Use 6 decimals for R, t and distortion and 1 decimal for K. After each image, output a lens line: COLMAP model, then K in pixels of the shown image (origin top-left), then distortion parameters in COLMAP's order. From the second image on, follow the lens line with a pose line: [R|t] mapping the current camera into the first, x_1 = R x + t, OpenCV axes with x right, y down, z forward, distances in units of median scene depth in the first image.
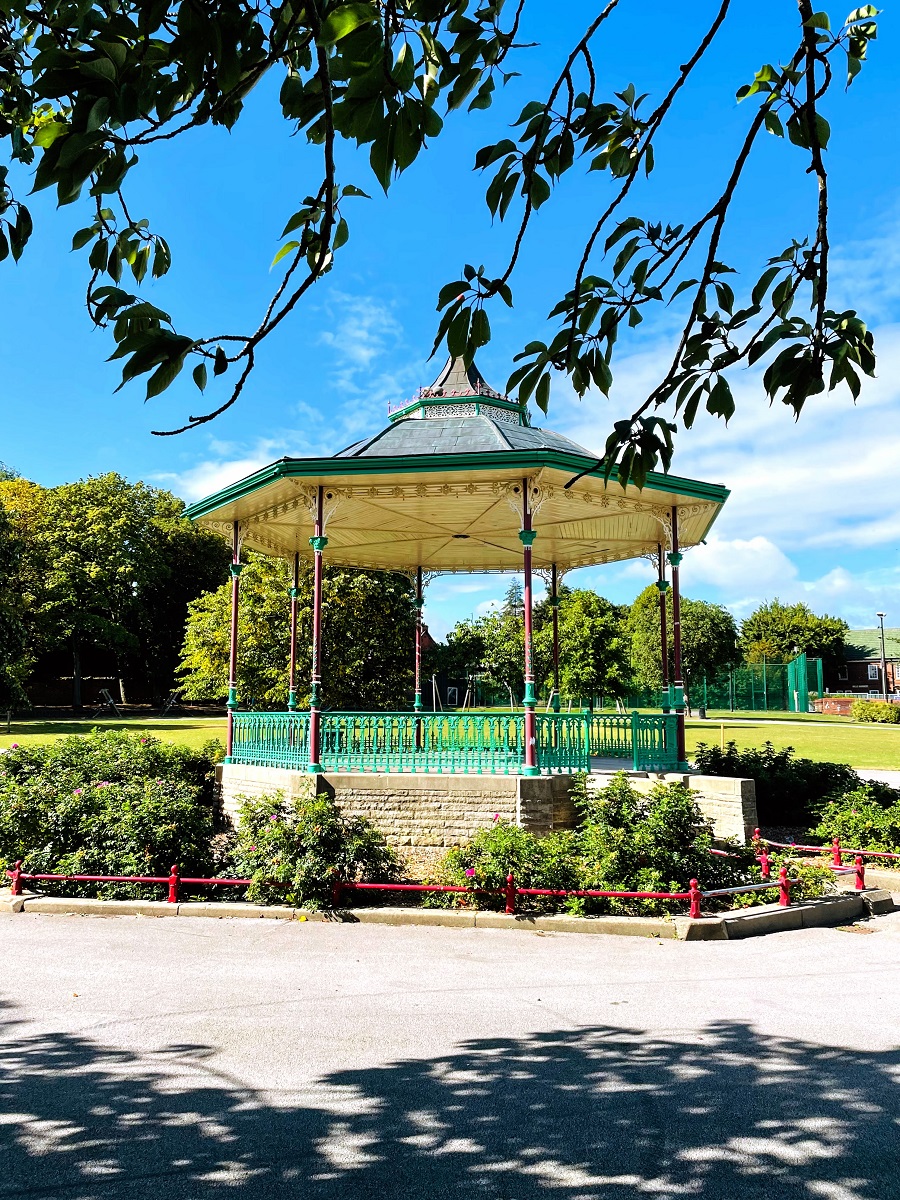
lens RADIAL K [[900.3, 0, 455.0], [0, 900.3, 594.5], [0, 0, 1]] dist [0.041364, -0.035642]
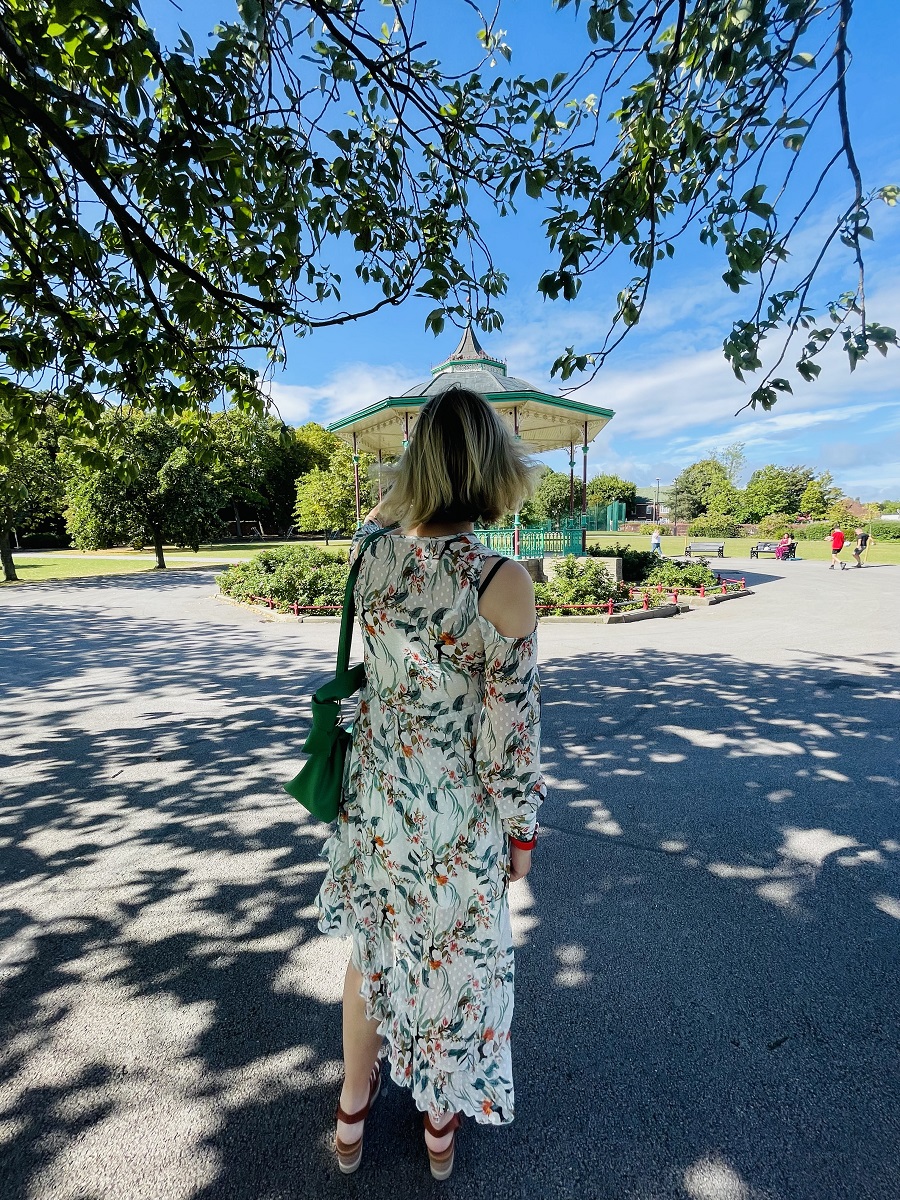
lens RADIAL K [[476.6, 0, 443.6], [0, 476.6, 600.7], [0, 0, 1]] dist [-0.001045, -0.000006]
pose [[0.998574, -0.028983, 0.044836, -0.110843], [0.016385, 0.965656, 0.259309, 0.003708], [-0.050812, -0.258204, 0.964753, -0.064722]]
